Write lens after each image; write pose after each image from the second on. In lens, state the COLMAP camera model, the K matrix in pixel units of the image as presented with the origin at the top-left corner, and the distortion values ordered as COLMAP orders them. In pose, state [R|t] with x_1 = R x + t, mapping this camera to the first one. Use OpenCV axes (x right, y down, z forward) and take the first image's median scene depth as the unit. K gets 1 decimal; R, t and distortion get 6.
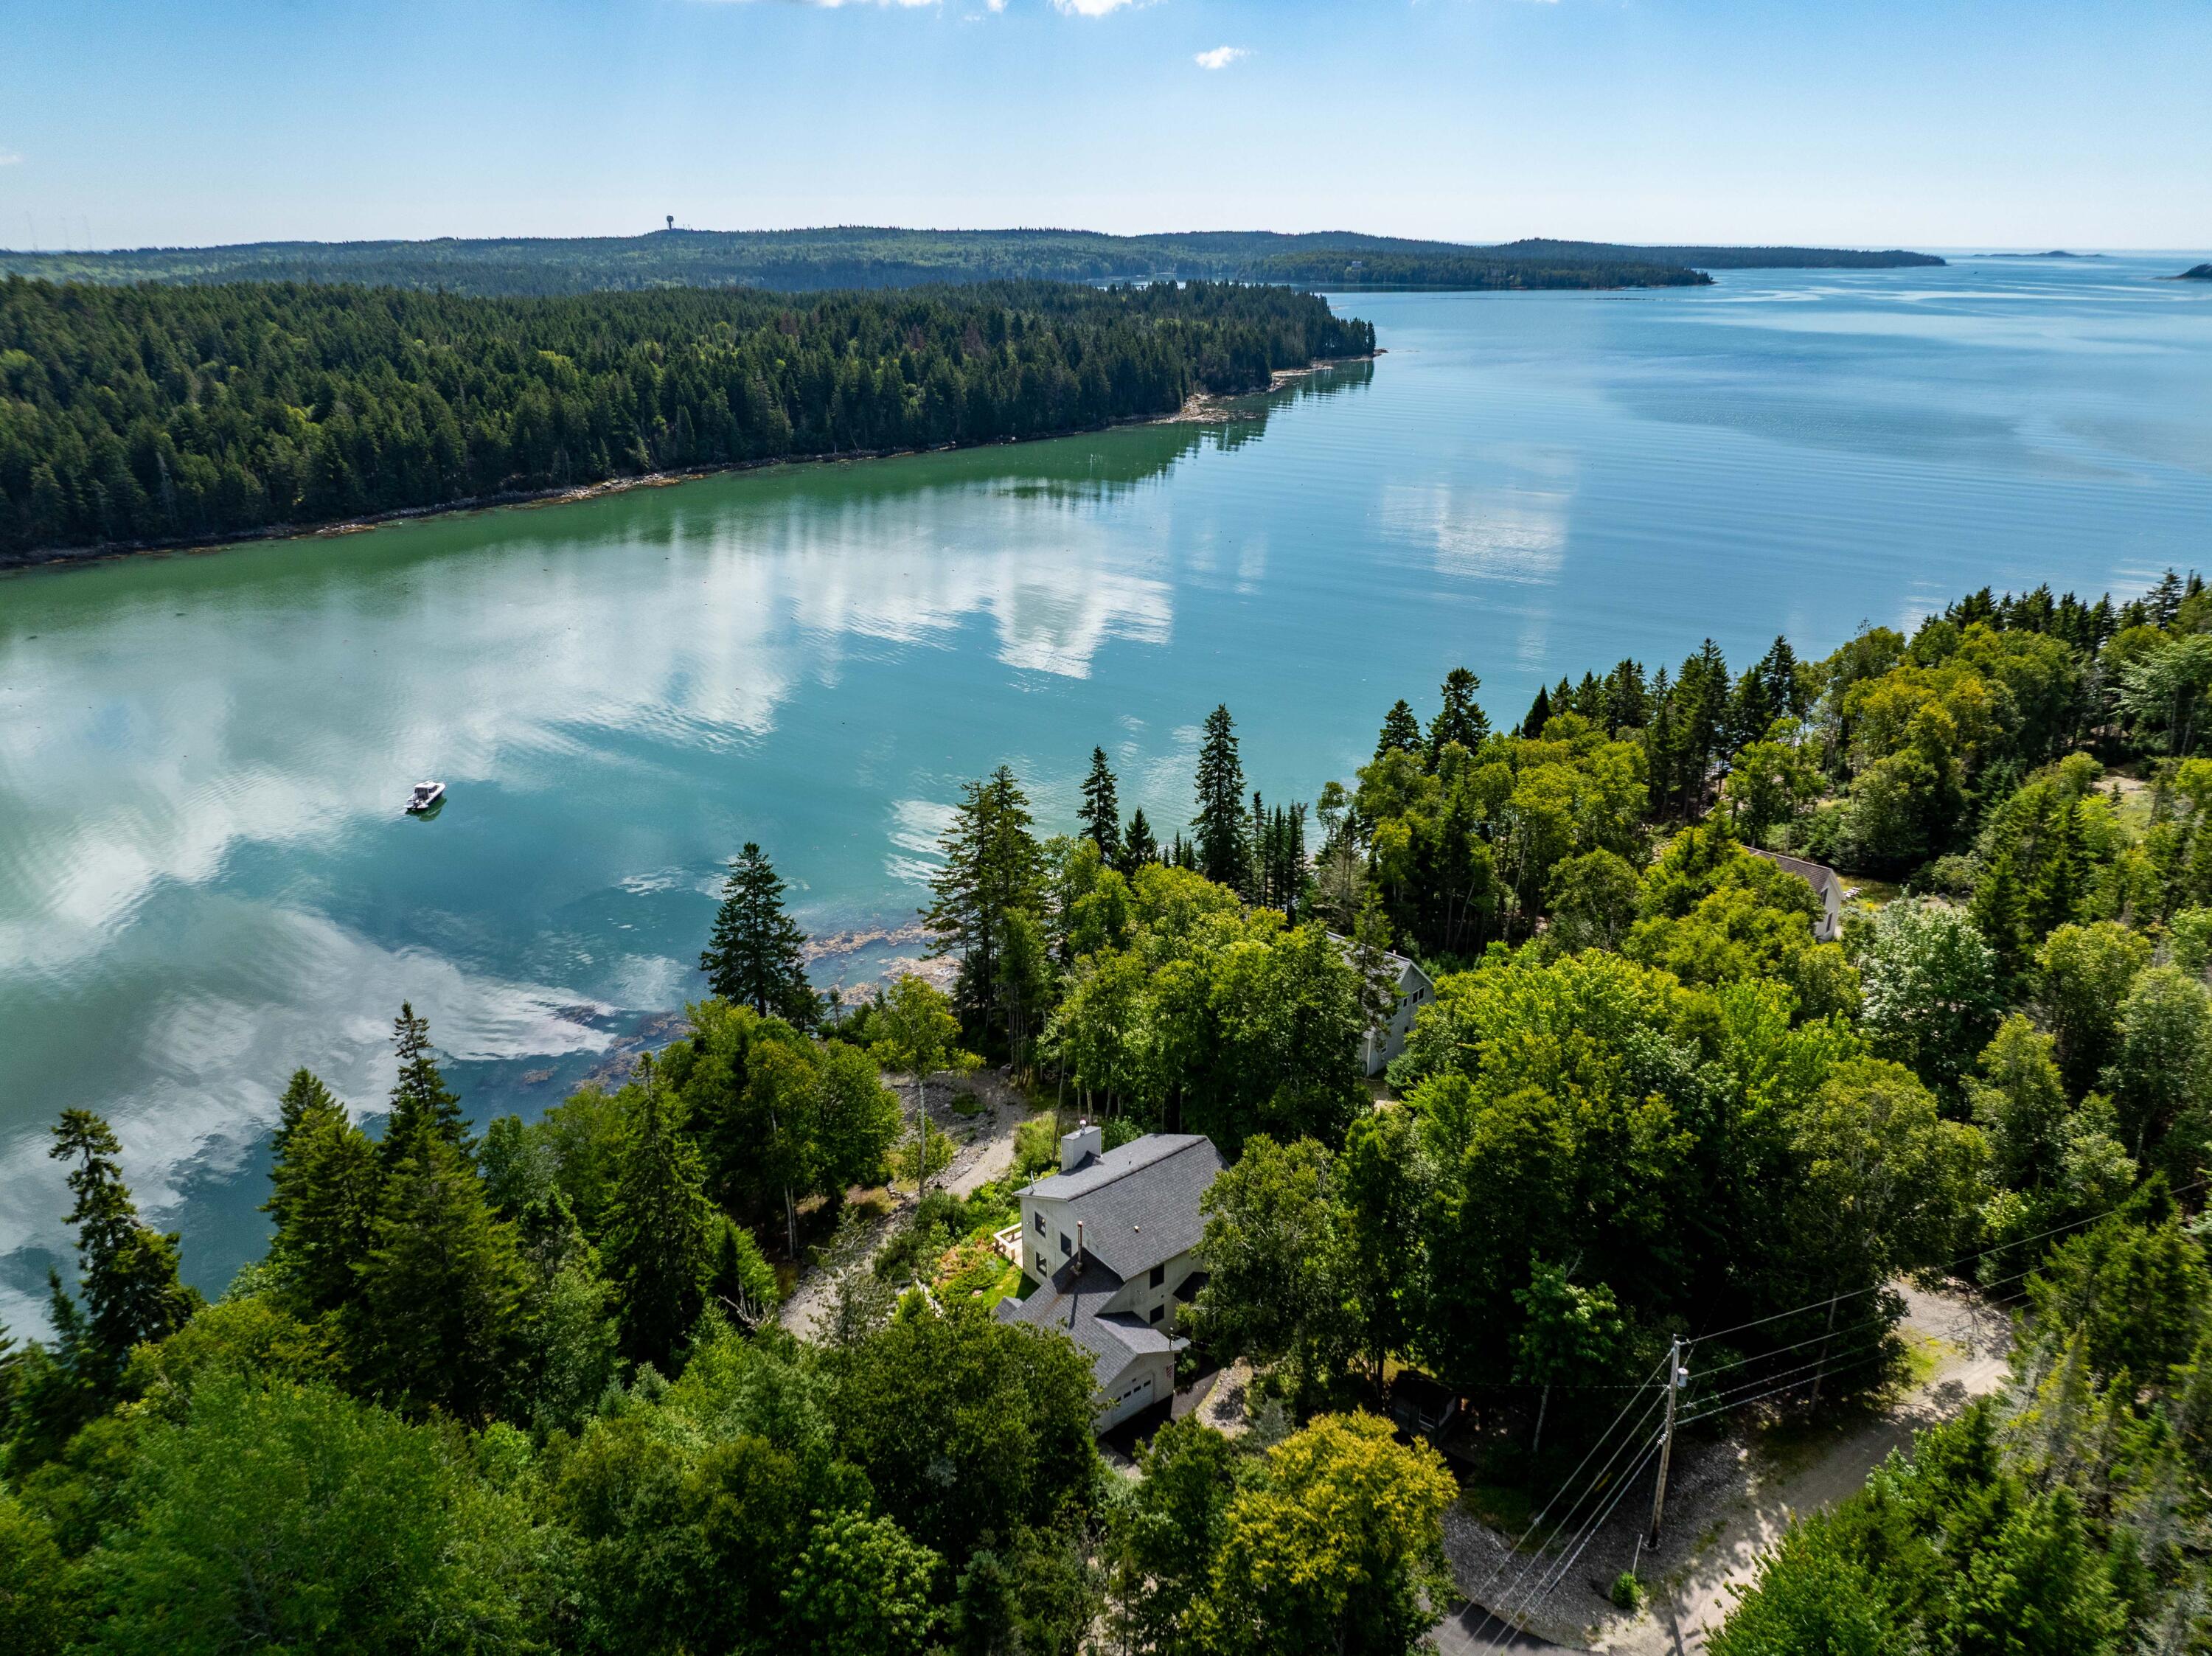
lens RADIAL K [[1569.5, 0, 1106.8], [0, 1569.5, 824.3], [0, 0, 1]] dist [-0.046073, 0.018819]
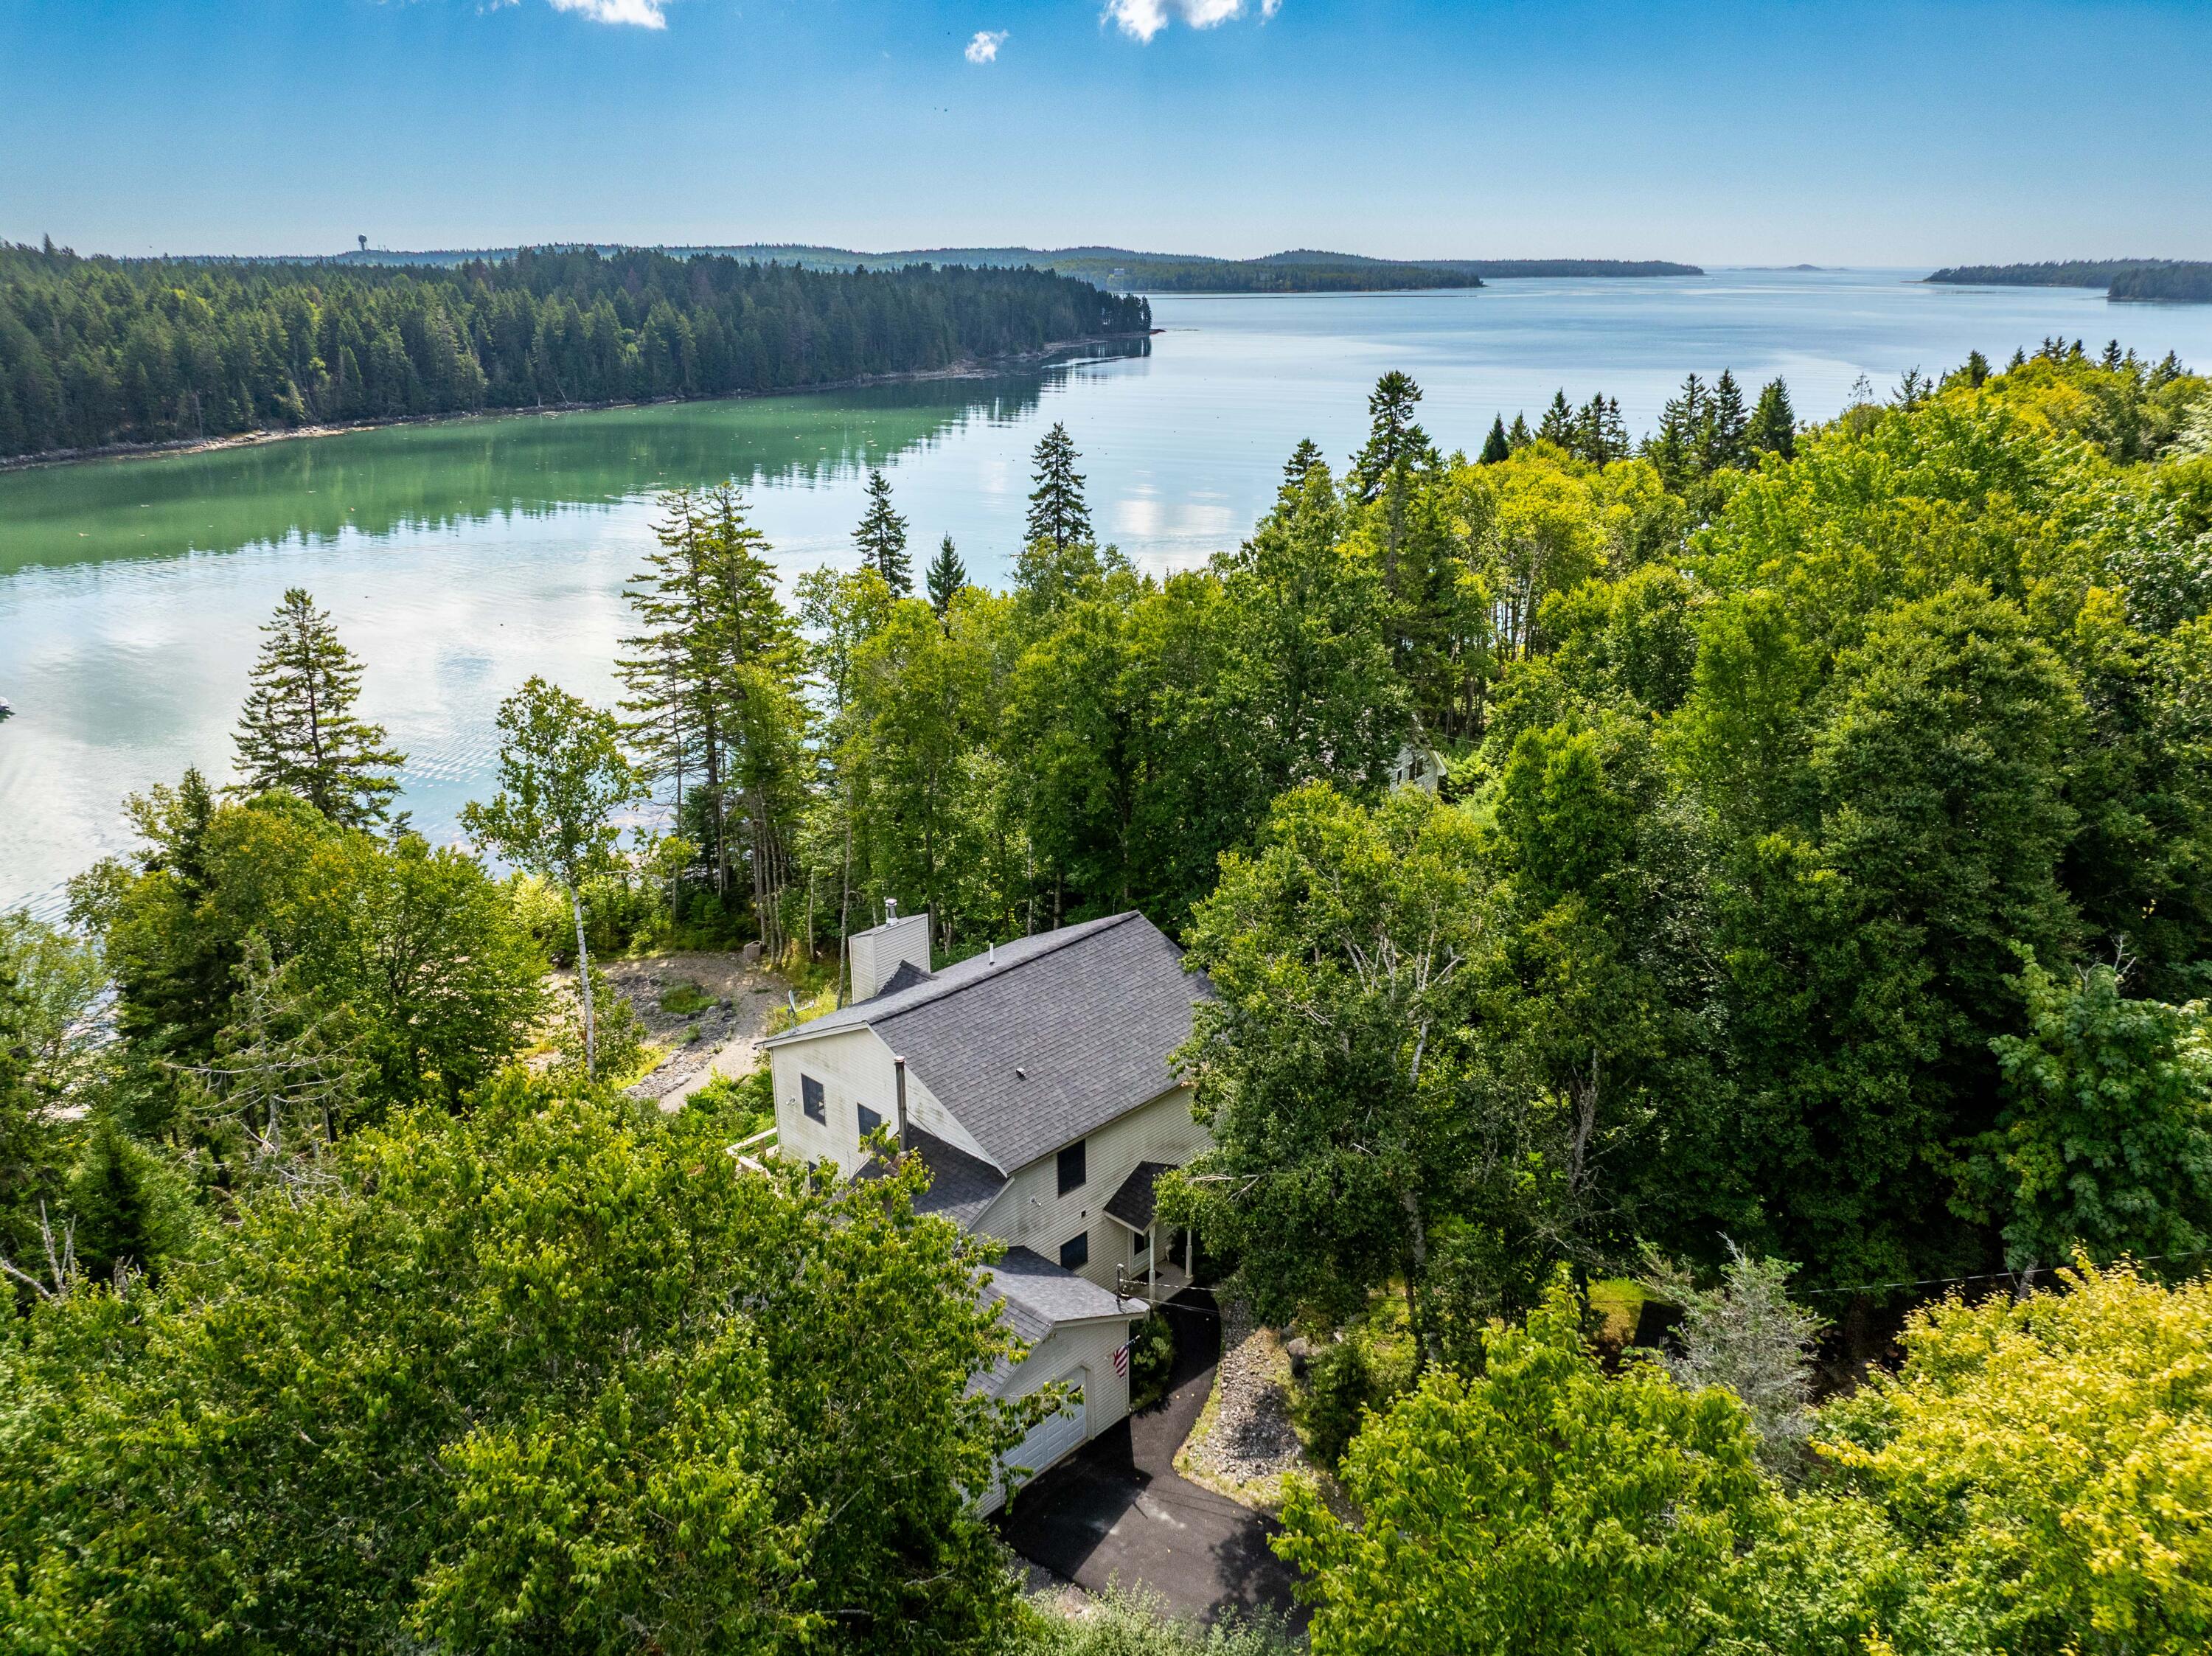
lens RADIAL K [[1659.1, 0, 1104.0], [0, 1659.1, 829.6], [0, 0, 1]] dist [-0.035994, 0.006167]
pose [[0.989630, -0.052231, 0.133806, -0.011150], [0.056730, 0.997938, -0.030030, 0.118698], [-0.131962, 0.037310, 0.990552, 0.295265]]
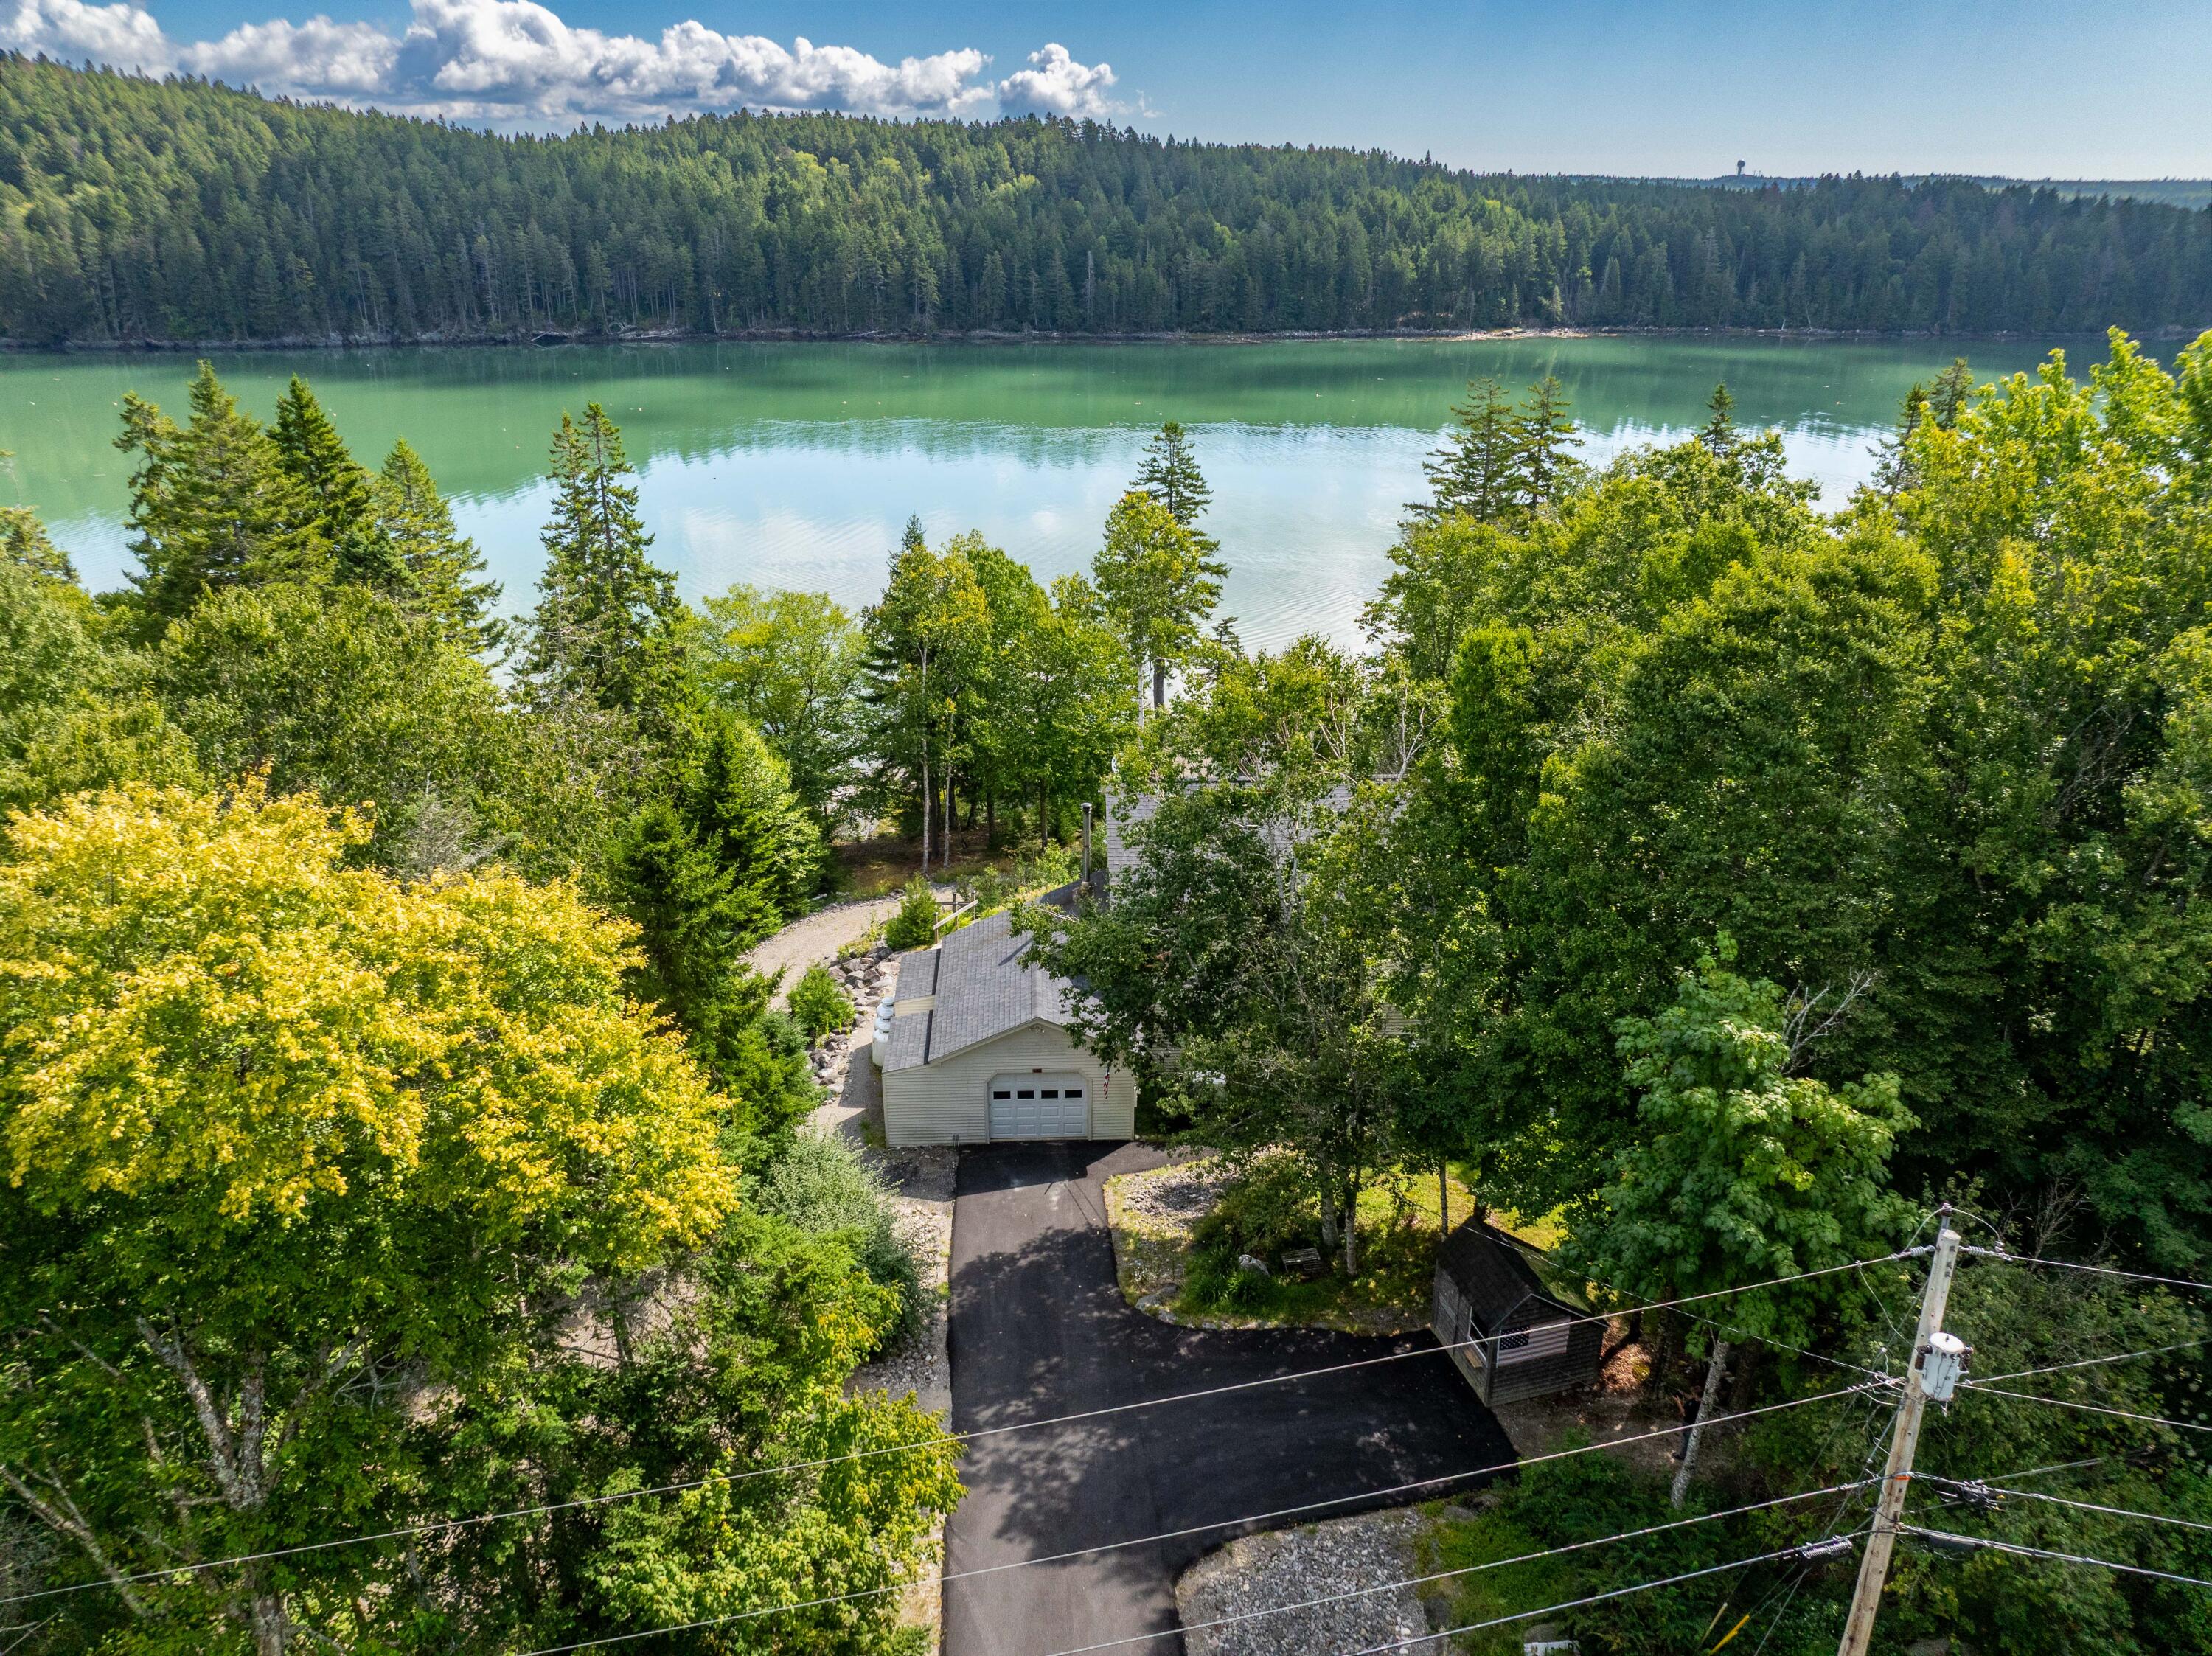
lens RADIAL K [[1569.5, 0, 1111.6], [0, 1569.5, 820.8], [0, 0, 1]] dist [-0.046073, 0.018819]
pose [[0.811929, 0.226152, -0.538169, 0.168432], [-0.215100, 0.972944, 0.084335, 0.121214], [0.542681, 0.047286, 0.838607, 0.305836]]
